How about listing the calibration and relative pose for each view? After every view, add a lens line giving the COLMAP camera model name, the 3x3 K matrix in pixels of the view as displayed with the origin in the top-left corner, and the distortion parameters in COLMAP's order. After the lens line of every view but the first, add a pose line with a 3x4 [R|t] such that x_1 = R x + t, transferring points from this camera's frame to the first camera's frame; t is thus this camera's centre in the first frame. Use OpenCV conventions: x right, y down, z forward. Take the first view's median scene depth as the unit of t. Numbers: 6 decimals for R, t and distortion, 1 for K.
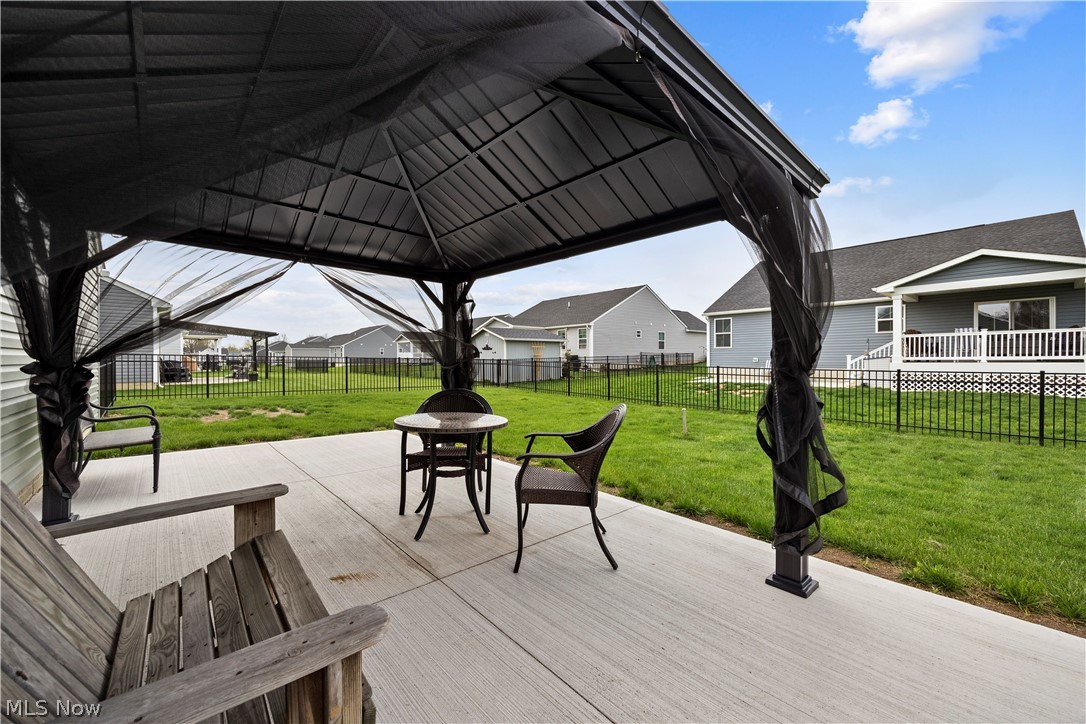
lens RADIAL K [[427.4, 0, 543.1], [0, 427.4, 352.7], [0, 0, 1]] dist [0.000682, -0.000310]
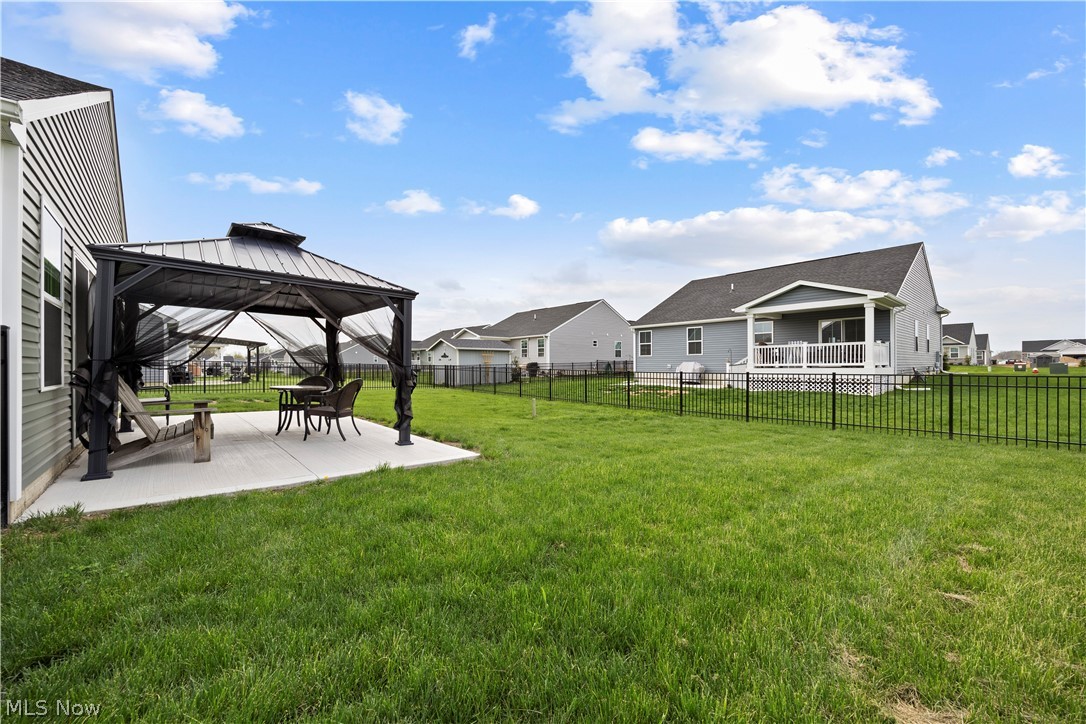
lens RADIAL K [[427.4, 0, 549.9], [0, 427.4, 363.9], [0, 0, 1]] dist [0.000682, -0.000310]
pose [[0.999994, 0.001194, -0.003332, 0.171023], [-0.001169, 0.999972, 0.007379, 0.002083], [0.003341, -0.007375, 0.999967, -0.189357]]
